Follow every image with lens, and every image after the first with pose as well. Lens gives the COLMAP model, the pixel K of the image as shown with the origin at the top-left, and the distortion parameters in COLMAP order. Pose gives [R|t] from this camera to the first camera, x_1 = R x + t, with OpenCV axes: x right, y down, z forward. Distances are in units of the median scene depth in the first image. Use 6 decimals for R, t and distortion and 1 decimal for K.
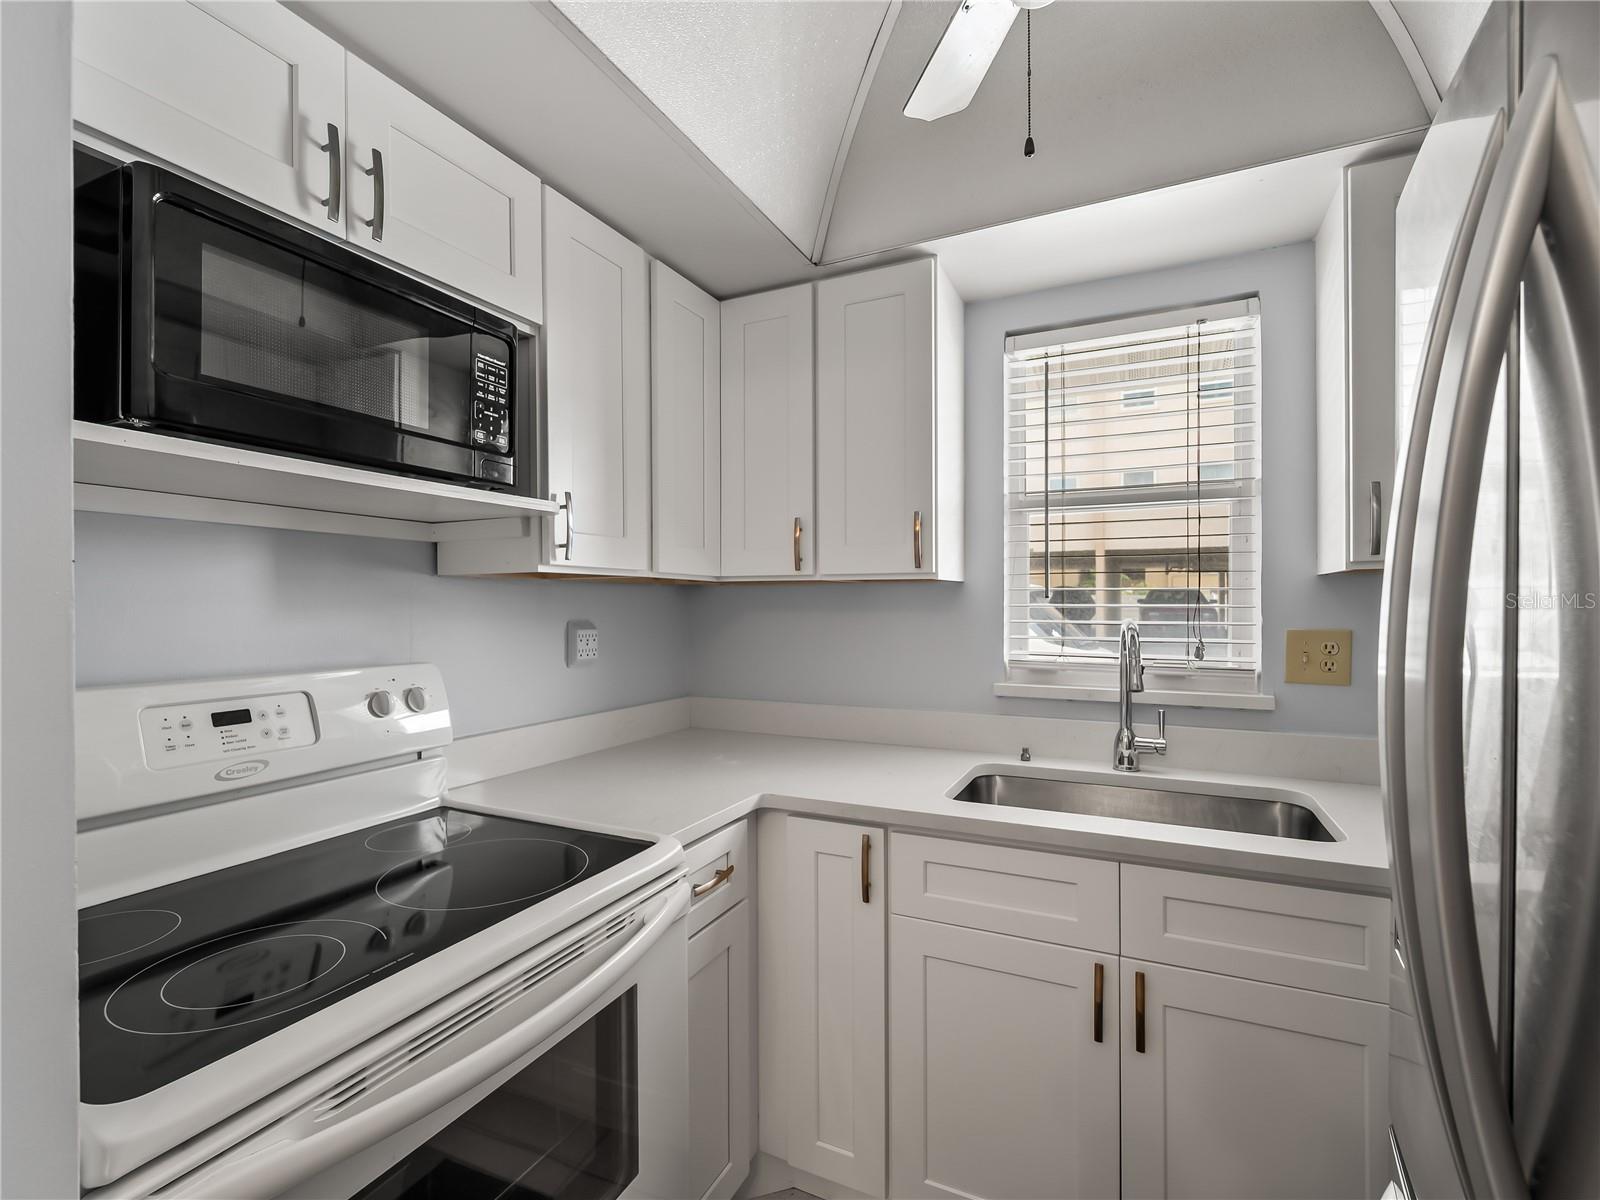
lens RADIAL K [[726.2, 0, 800.0], [0, 726.2, 612.2], [0, 0, 1]] dist [0.000769, 0.000086]
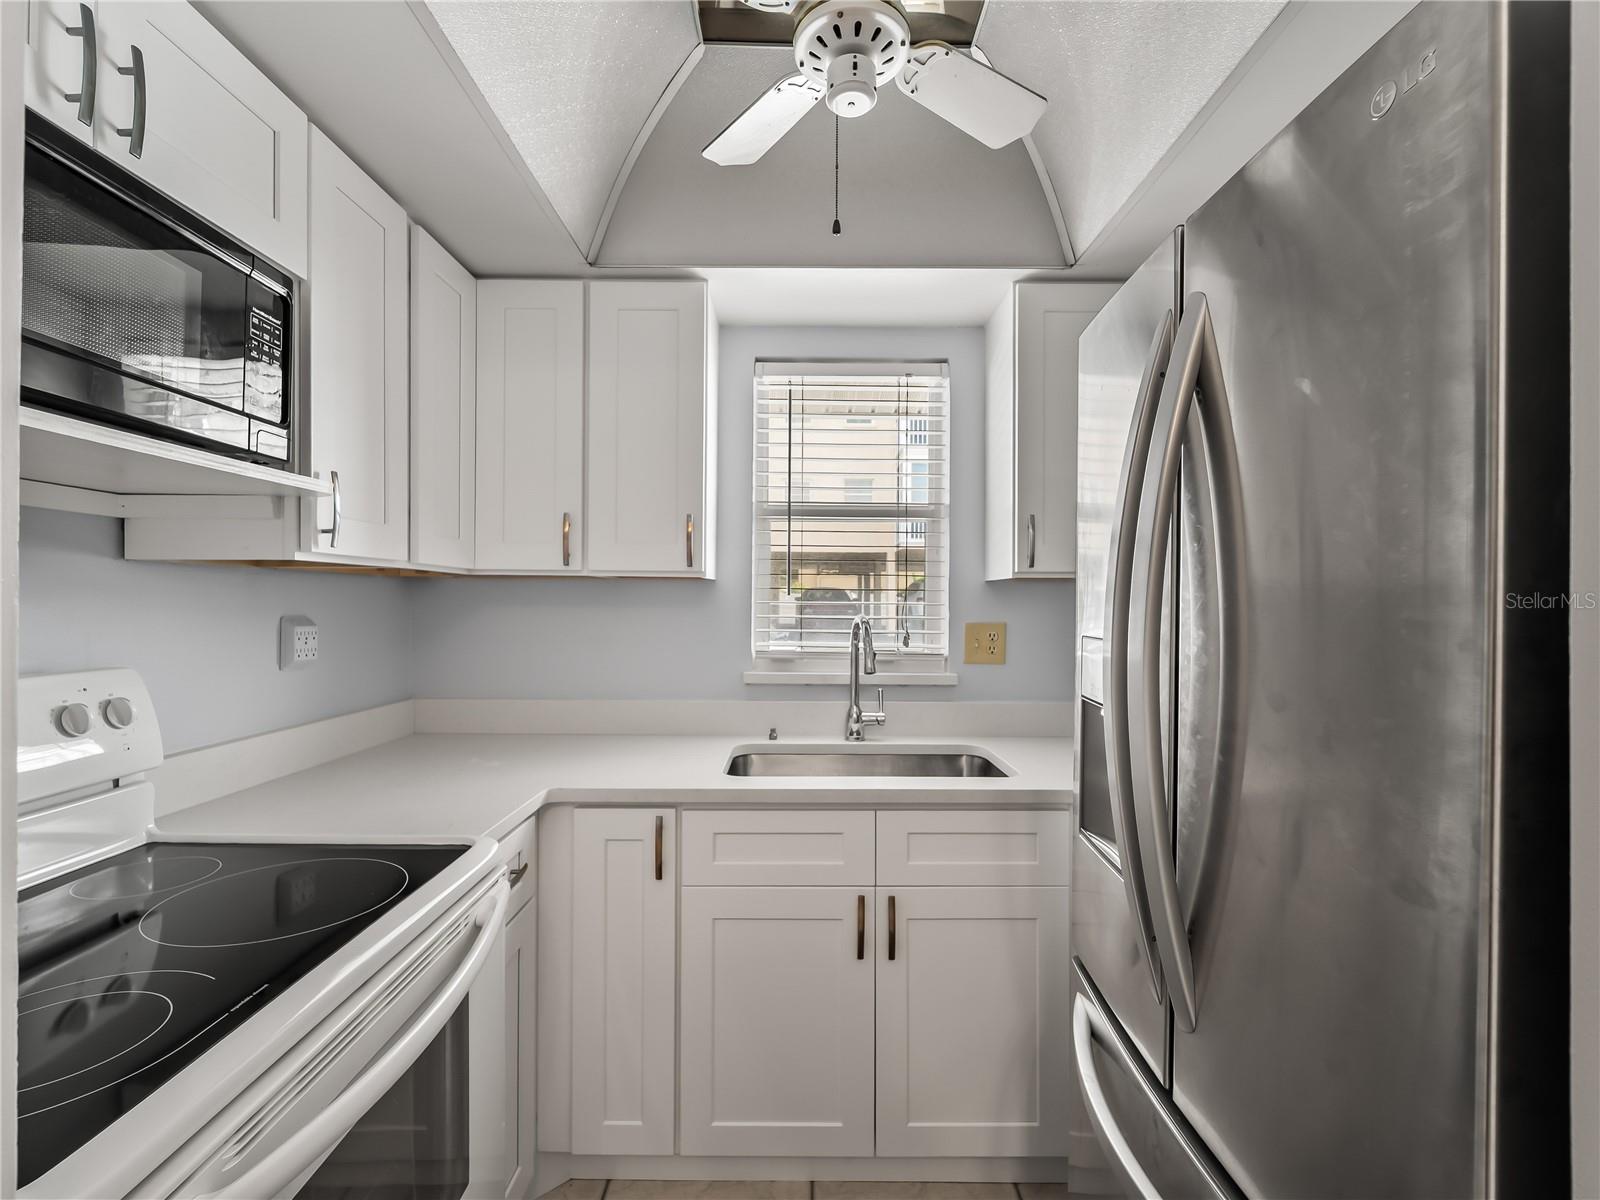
lens RADIAL K [[727.9, 0, 801.4], [0, 727.9, 606.8], [0, 0, 1]] dist [0.000142, -0.000419]
pose [[0.901625, 0.004940, 0.432491, -0.154054], [-0.004085, 0.999987, -0.002906, 0.001054], [-0.432500, 0.000854, 0.901633, -0.045617]]
